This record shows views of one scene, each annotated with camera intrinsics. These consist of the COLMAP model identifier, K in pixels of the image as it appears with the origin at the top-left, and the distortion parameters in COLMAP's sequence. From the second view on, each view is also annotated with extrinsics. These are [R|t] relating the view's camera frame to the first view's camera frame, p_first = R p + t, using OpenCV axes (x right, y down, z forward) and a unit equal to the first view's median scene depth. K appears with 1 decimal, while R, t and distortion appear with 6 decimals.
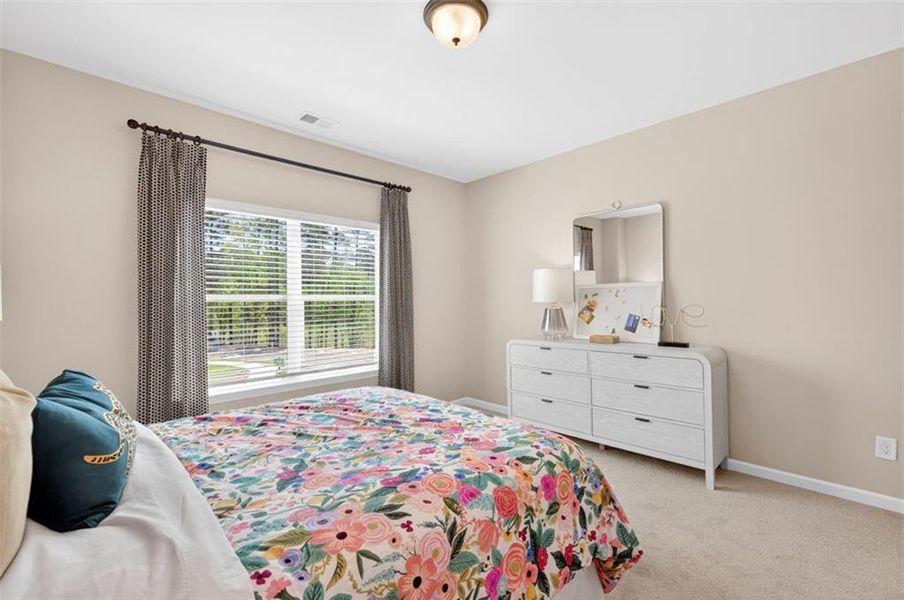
lens RADIAL K [[395.4, 0, 455.2], [0, 395.4, 296.5], [0, 0, 1]] dist [0.005294, -0.003815]
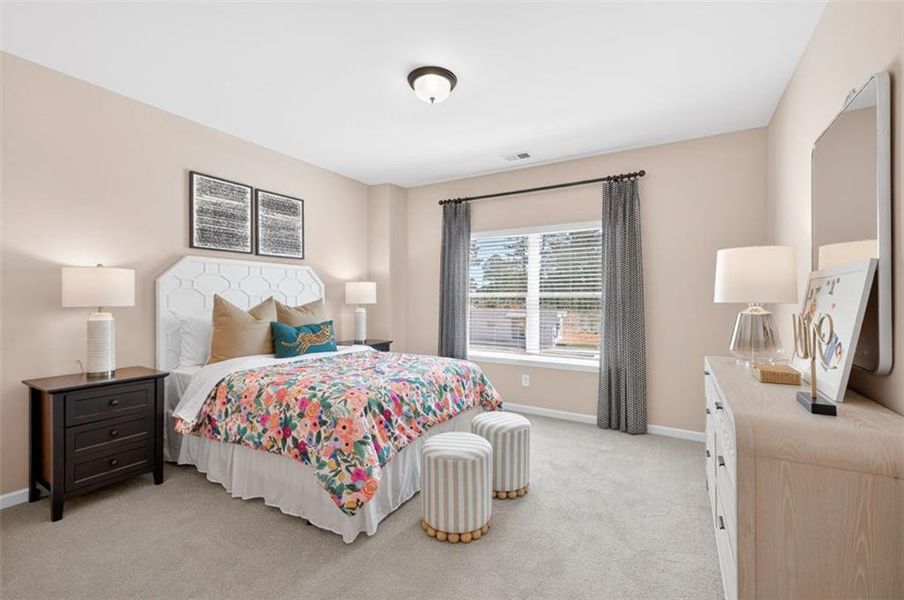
lens RADIAL K [[395.4, 0, 460.6], [0, 395.4, 298.6], [0, 0, 1]] dist [0.005294, -0.003815]
pose [[0.265391, 0.010086, -0.964088, 0.920485], [0.005675, 0.999912, 0.012023, -0.001750], [0.964124, -0.008662, 0.265311, 0.527073]]
